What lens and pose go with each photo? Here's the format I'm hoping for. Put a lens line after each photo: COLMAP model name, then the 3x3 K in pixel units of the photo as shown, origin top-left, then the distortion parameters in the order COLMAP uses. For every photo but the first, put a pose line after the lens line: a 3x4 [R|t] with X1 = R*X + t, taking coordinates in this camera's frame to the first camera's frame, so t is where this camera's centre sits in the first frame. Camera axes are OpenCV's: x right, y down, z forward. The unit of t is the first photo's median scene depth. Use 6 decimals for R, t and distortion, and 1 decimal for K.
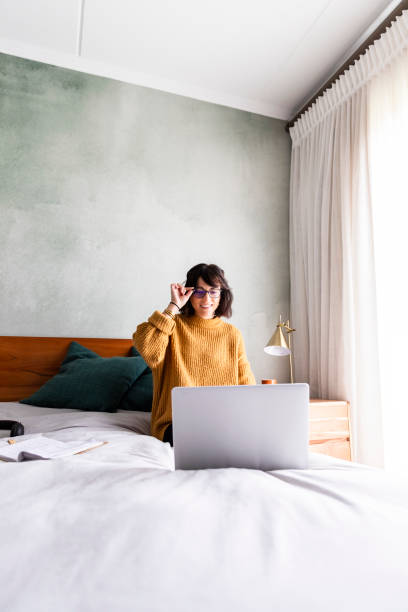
lens RADIAL K [[402.5, 0, 203.2], [0, 402.5, 307.1], [0, 0, 1]] dist [0.006624, -0.001980]
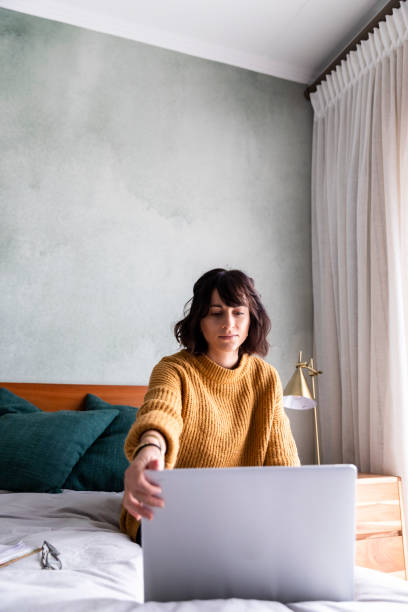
lens RADIAL K [[555.8, 0, 199.9], [0, 555.8, 302.9], [0, 0, 1]] dist [0.003912, 0.000000]
pose [[0.999843, 0.006248, 0.016568, -0.000015], [-0.005184, 0.997965, -0.063548, -0.001373], [-0.016931, 0.063452, 0.997841, 0.031078]]
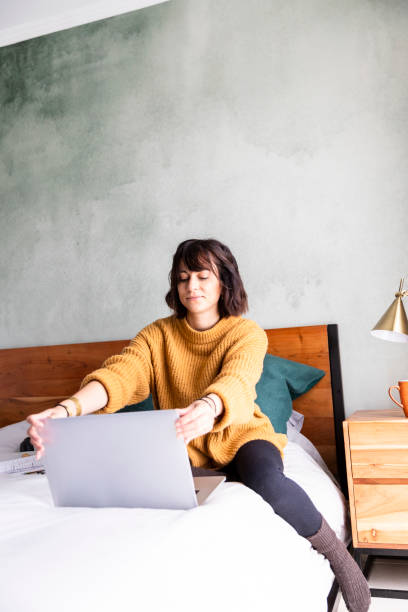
lens RADIAL K [[598.9, 0, 205.0], [0, 598.9, 303.0], [0, 0, 1]] dist [0.008662, 0.000000]
pose [[0.771145, -0.101190, -0.628567, 0.531330], [0.156324, 0.987159, 0.032865, -0.021143], [0.617170, -0.123604, 0.777061, 0.077216]]
